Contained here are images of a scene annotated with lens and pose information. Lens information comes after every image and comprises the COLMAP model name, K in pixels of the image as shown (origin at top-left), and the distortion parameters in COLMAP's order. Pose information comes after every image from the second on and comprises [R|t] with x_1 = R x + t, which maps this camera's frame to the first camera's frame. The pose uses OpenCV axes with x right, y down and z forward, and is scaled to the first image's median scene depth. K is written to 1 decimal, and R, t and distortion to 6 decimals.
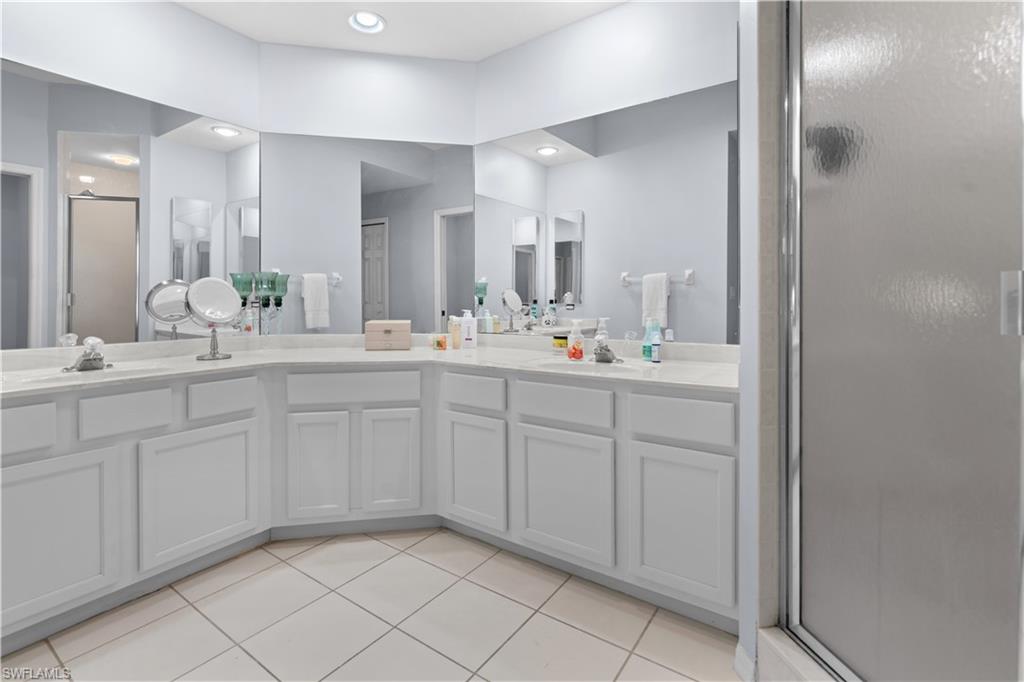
lens RADIAL K [[477.3, 0, 510.6], [0, 477.3, 301.8], [0, 0, 1]] dist [-0.007185, 0.002451]
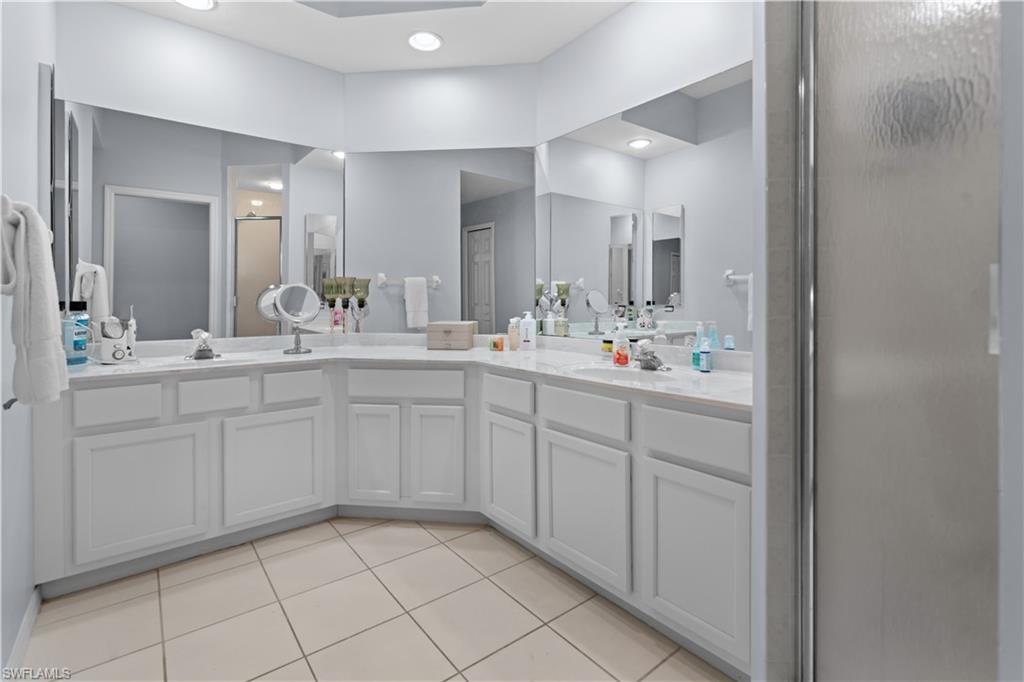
lens RADIAL K [[477.3, 0, 499.2], [0, 477.3, 301.6], [0, 0, 1]] dist [-0.007185, 0.002451]
pose [[0.954948, -0.001169, -0.296770, 0.195393], [0.000477, 0.999997, -0.002404, -0.002107], [0.296772, 0.002154, 0.954946, 0.037340]]
